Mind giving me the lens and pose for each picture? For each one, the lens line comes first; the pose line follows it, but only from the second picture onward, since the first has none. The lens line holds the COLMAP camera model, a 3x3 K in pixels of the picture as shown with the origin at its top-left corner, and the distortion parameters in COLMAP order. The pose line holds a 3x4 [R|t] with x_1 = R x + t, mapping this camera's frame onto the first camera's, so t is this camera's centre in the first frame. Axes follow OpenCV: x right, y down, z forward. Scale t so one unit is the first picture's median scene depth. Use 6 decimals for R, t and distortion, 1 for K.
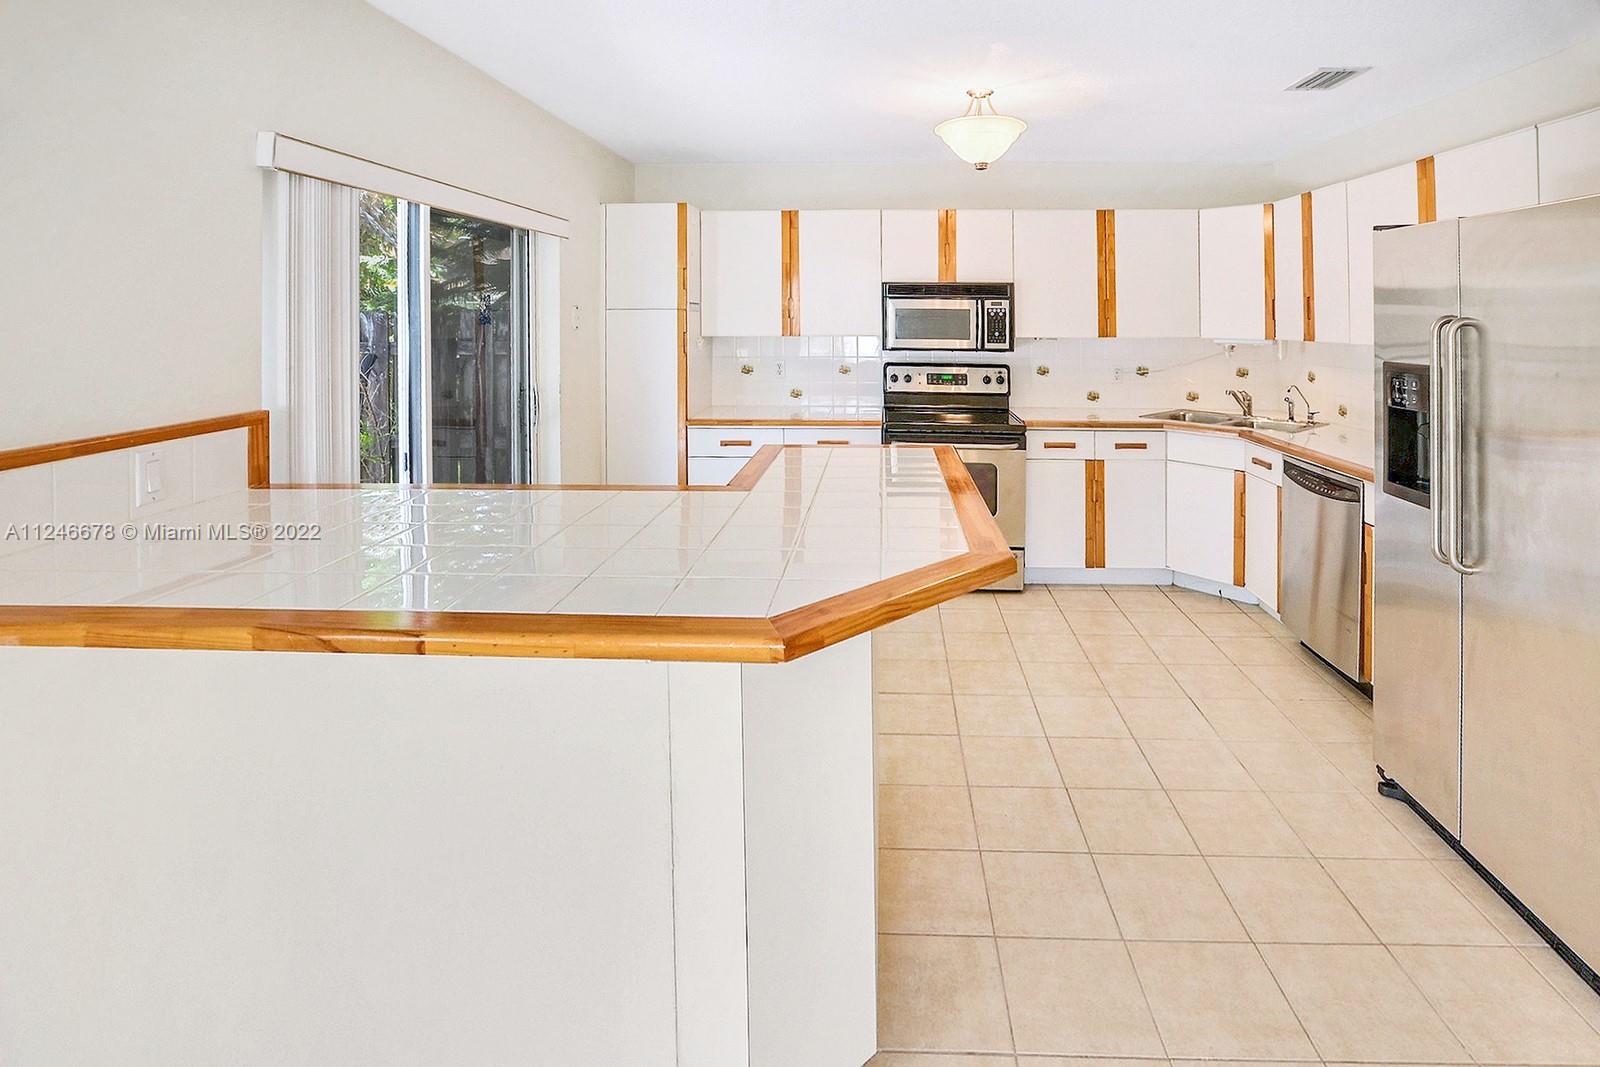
lens RADIAL K [[692.4, 0, 800.0], [0, 692.4, 533.5], [0, 0, 1]] dist [-0.001057, -0.000102]
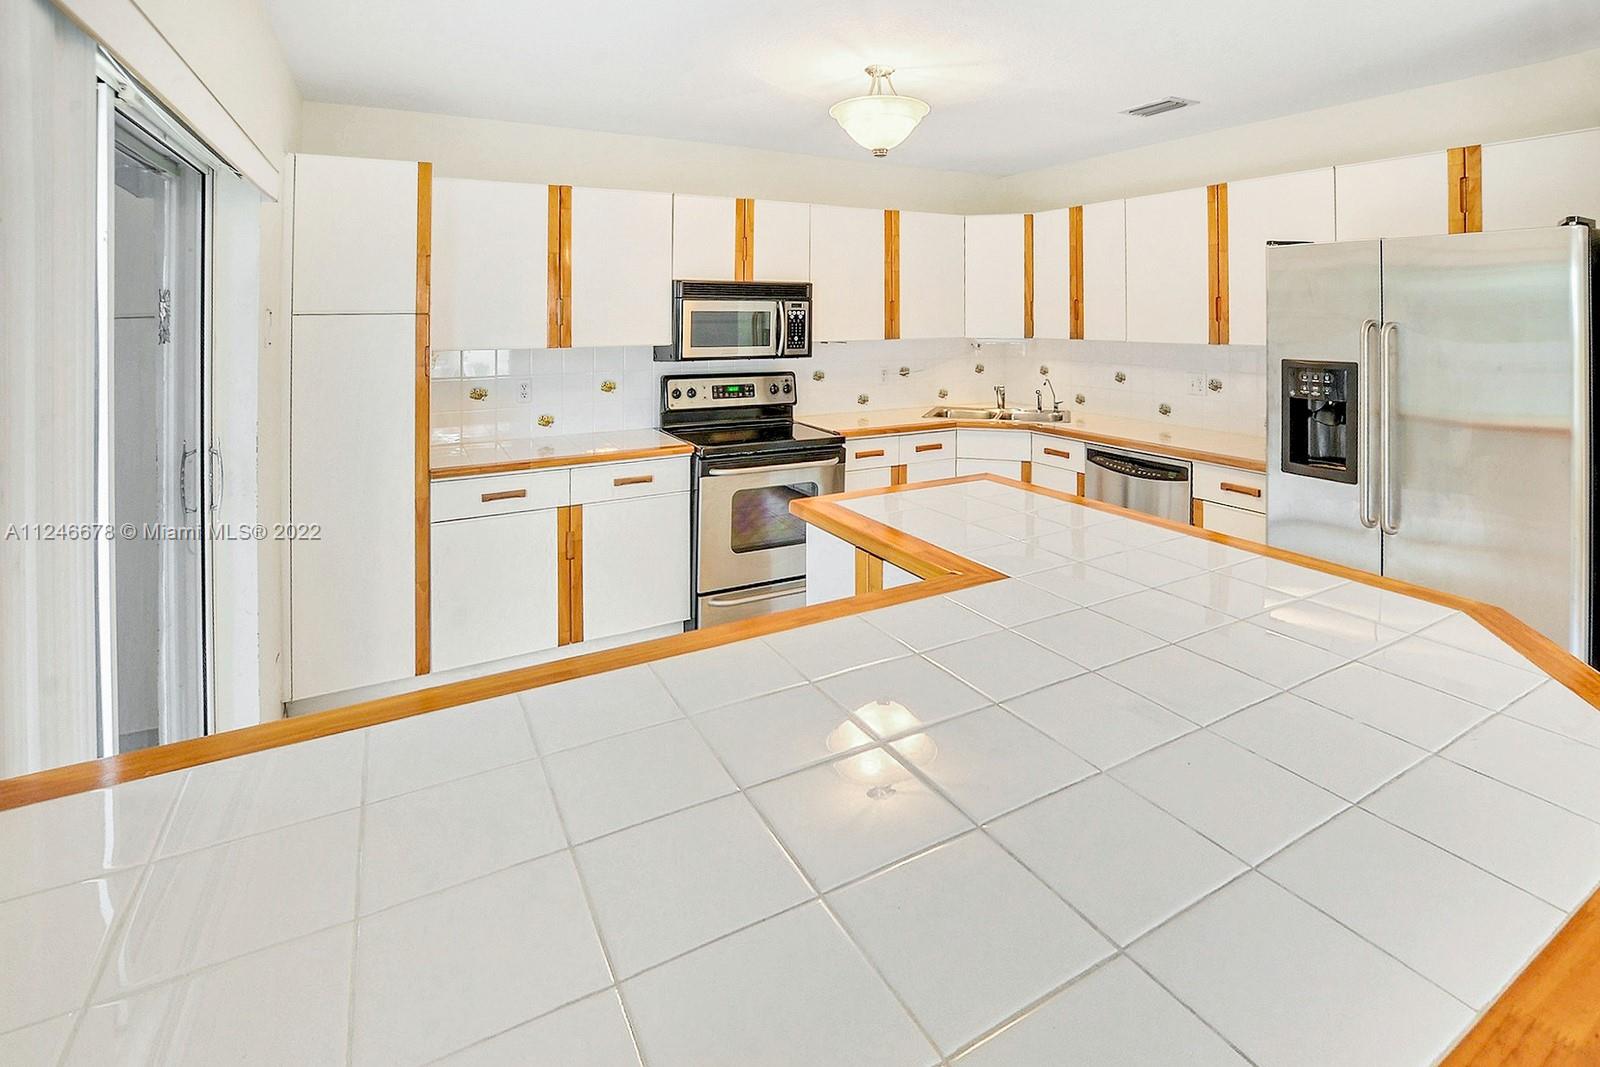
lens RADIAL K [[766.3, 0, 799.8], [0, 766.3, 510.6], [0, 0, 1]] dist [-0.000917, -0.000252]
pose [[0.852687, -0.136339, 0.504318, -0.243305], [0.163484, 0.986498, -0.009721, -0.058667], [-0.496183, 0.090737, 0.863463, 0.162193]]
